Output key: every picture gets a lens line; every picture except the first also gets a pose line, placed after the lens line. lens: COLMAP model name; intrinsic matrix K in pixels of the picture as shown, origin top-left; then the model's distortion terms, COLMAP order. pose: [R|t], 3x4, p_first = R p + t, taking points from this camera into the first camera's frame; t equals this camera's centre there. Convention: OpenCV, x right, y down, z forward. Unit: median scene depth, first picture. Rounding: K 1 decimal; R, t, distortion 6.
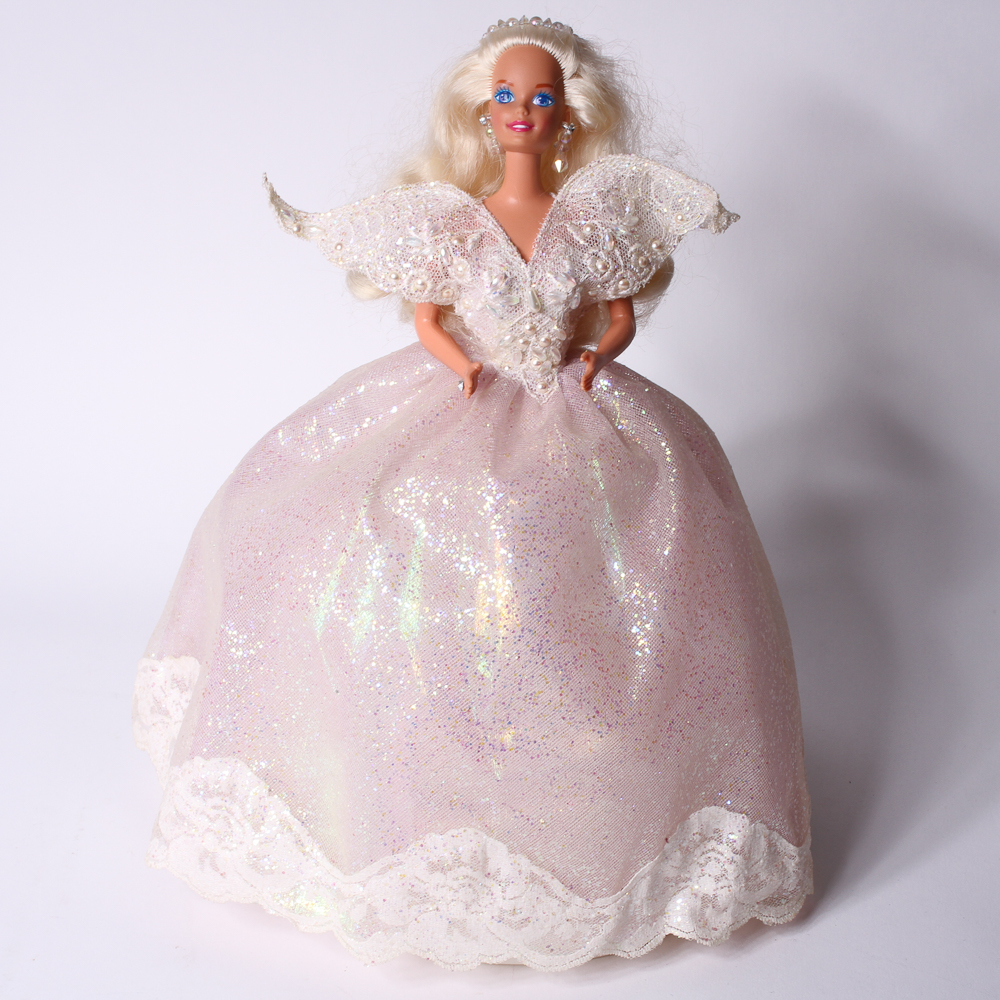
lens RADIAL K [[2367.6, 0, 500.0], [0, 2367.6, 500.0], [0, 0, 1]] dist [-0.112470, -0.859970]
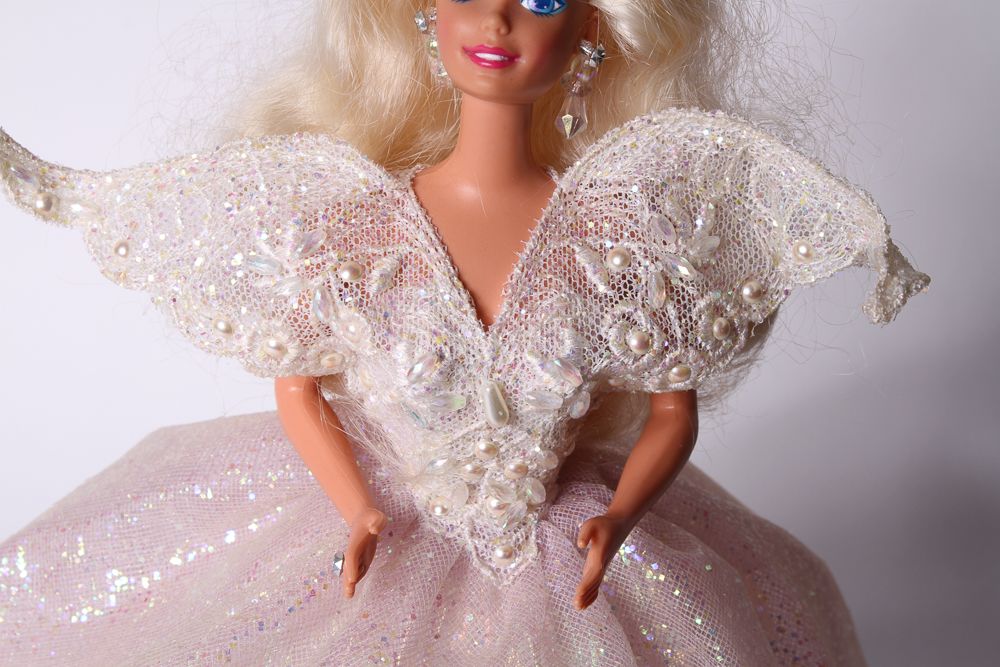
lens RADIAL K [[2248.7, 0, 520.5], [0, 2248.7, 333.0], [0, 0, 1]] dist [0.029444, 0.173484]
pose [[0.997190, 0.073503, -0.014441, 0.025041], [-0.071041, 0.989113, 0.128871, -0.159363], [0.023756, -0.127483, 0.991556, 0.529070]]
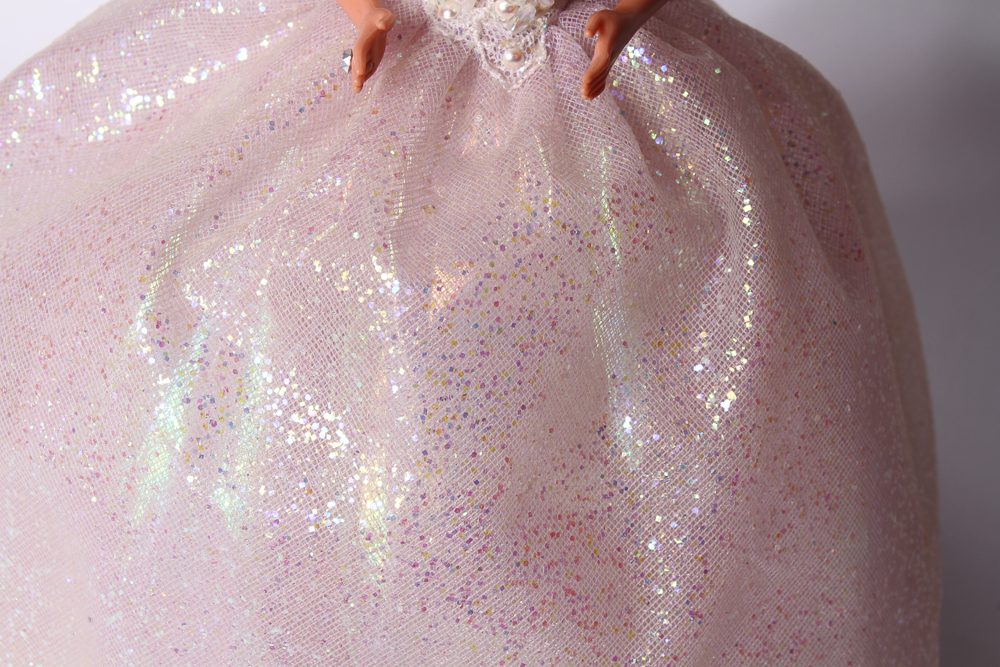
lens RADIAL K [[2248.7, 0, 520.5], [0, 2248.7, 333.0], [0, 0, 1]] dist [0.029444, 0.173484]
pose [[0.997270, 0.069733, -0.024269, 0.035658], [-0.060946, 0.962986, 0.262569, -0.119352], [0.041680, -0.260374, 0.964608, 0.519330]]
